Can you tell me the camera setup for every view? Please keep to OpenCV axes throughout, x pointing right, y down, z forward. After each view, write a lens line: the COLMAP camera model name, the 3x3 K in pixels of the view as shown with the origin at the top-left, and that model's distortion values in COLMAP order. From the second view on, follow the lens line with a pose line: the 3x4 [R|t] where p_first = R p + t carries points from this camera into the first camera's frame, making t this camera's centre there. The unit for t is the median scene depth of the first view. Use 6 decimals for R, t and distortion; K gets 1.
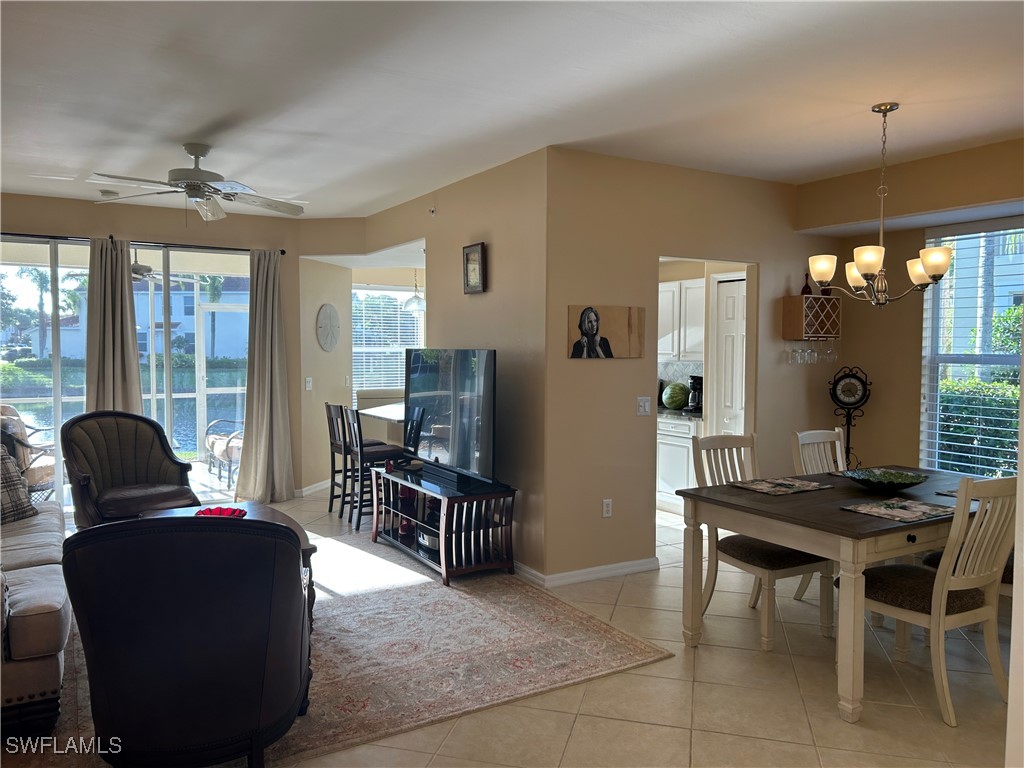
lens RADIAL K [[769.7, 0, 503.6], [0, 769.7, 384.4], [0, 0, 1]] dist [0.050601, -0.055107]
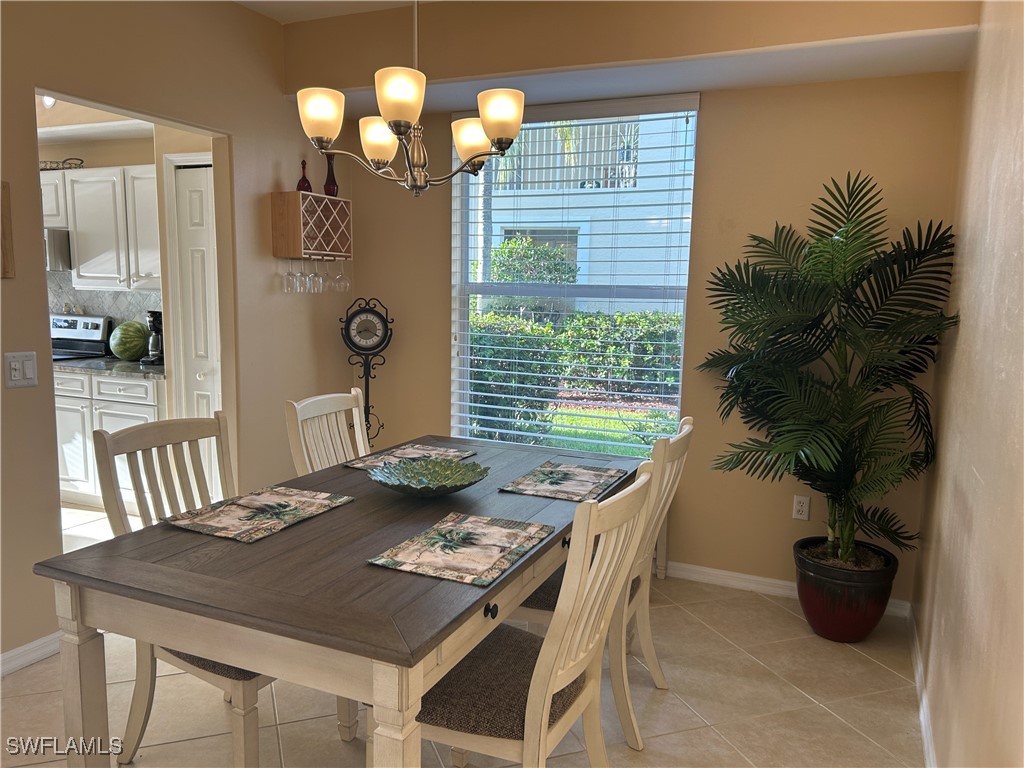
lens RADIAL K [[769.7, 0, 517.9], [0, 769.7, 389.5], [0, 0, 1]] dist [0.050601, -0.055107]
pose [[0.811989, -0.065108, 0.580030, 0.137850], [0.011942, 0.995404, 0.095016, -0.004401], [-0.583551, -0.070225, 0.809034, 0.328747]]
